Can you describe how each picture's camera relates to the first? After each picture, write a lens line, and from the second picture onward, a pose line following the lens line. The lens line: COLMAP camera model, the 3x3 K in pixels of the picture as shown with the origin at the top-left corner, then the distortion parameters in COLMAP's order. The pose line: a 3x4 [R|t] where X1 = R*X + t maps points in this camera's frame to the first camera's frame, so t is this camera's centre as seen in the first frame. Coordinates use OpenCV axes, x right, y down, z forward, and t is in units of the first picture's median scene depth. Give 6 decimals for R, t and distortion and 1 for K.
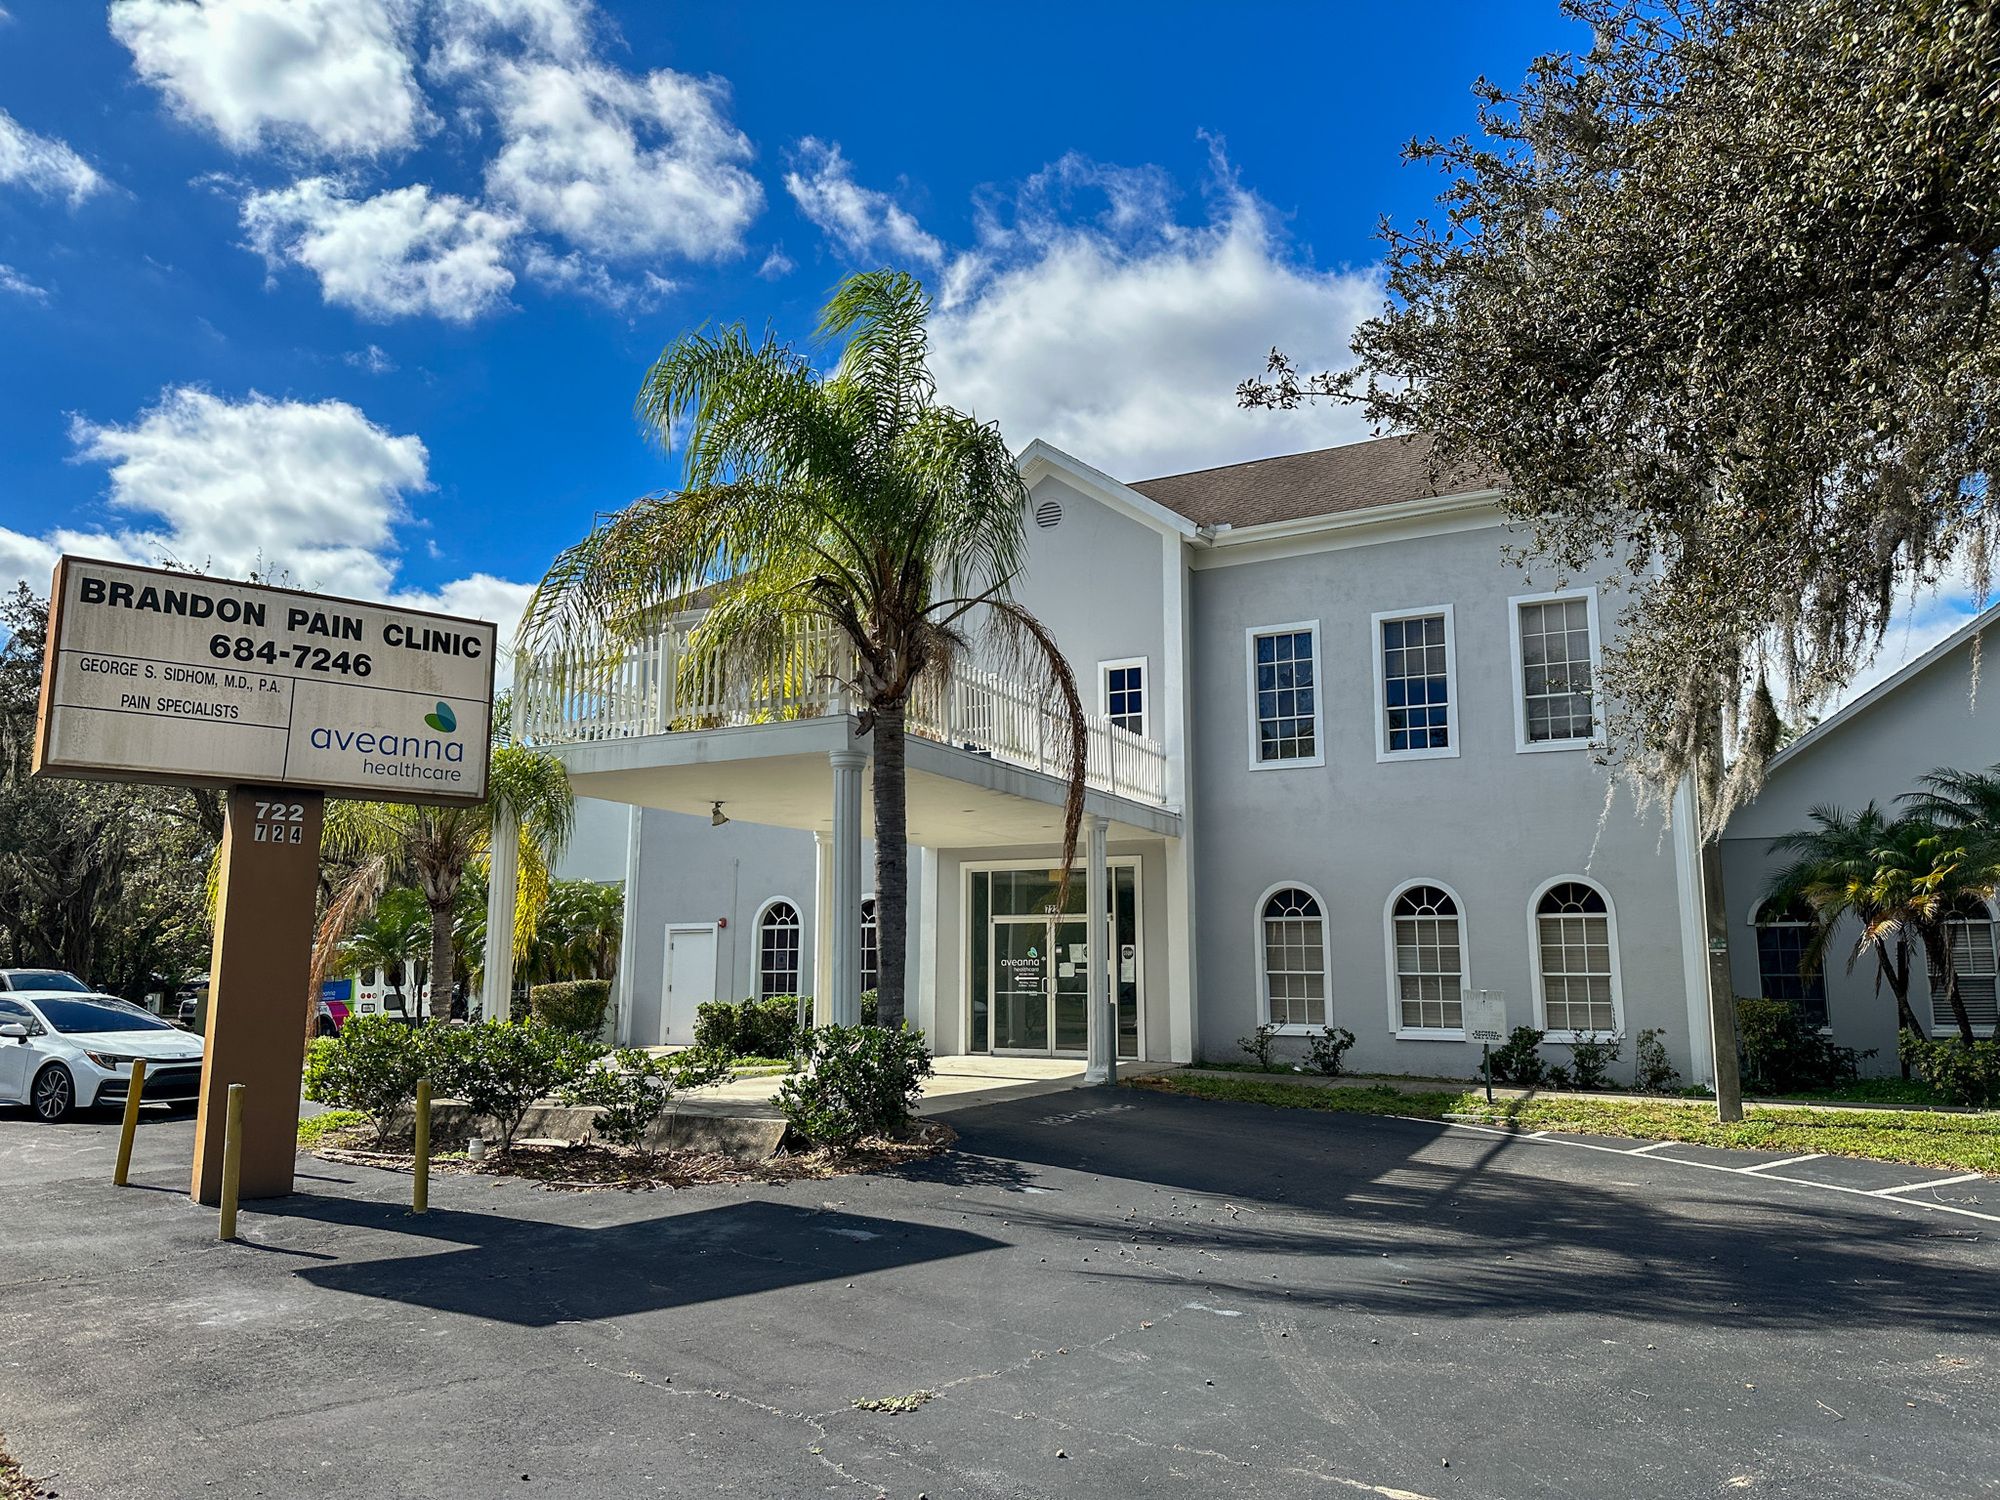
lens RADIAL K [[1425.5, 0, 964.2], [0, 1425.5, 743.7], [0, 0, 1]] dist [0.074670, -0.086568]
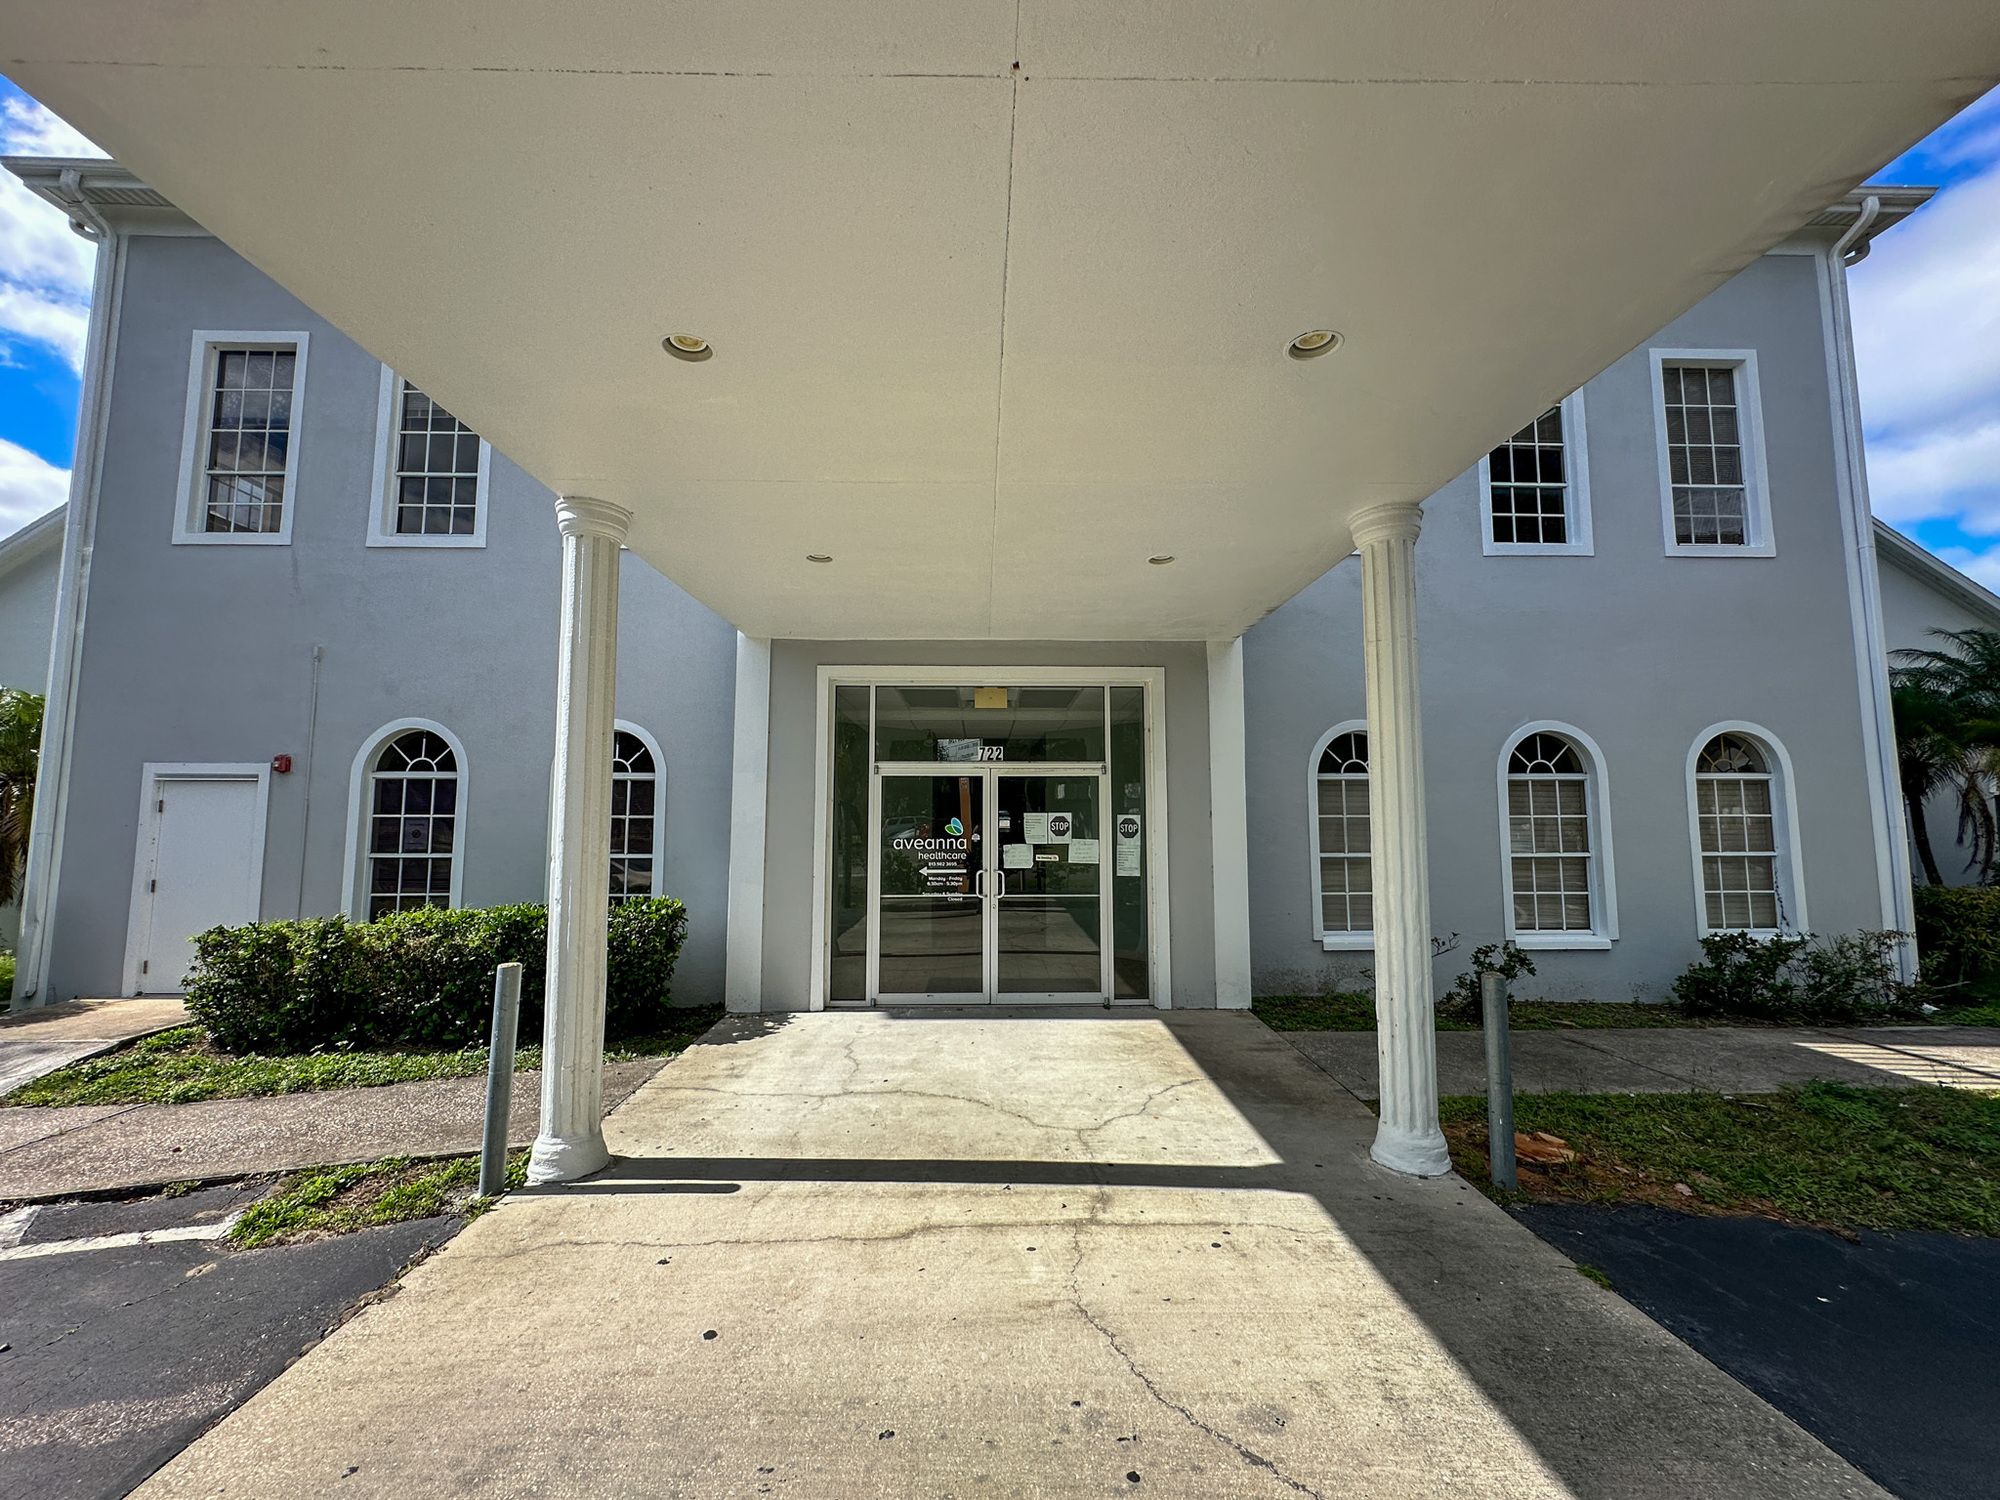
lens RADIAL K [[810.1, 0, 1000.2], [0, 810.1, 738.0], [0, 0, 1]] dist [-0.001135, 0.000005]
pose [[0.869536, 0.040815, 0.492179, -0.096561], [-0.077208, 0.995560, 0.053844, 0.088957], [-0.487796, -0.084819, 0.868827, 0.689379]]
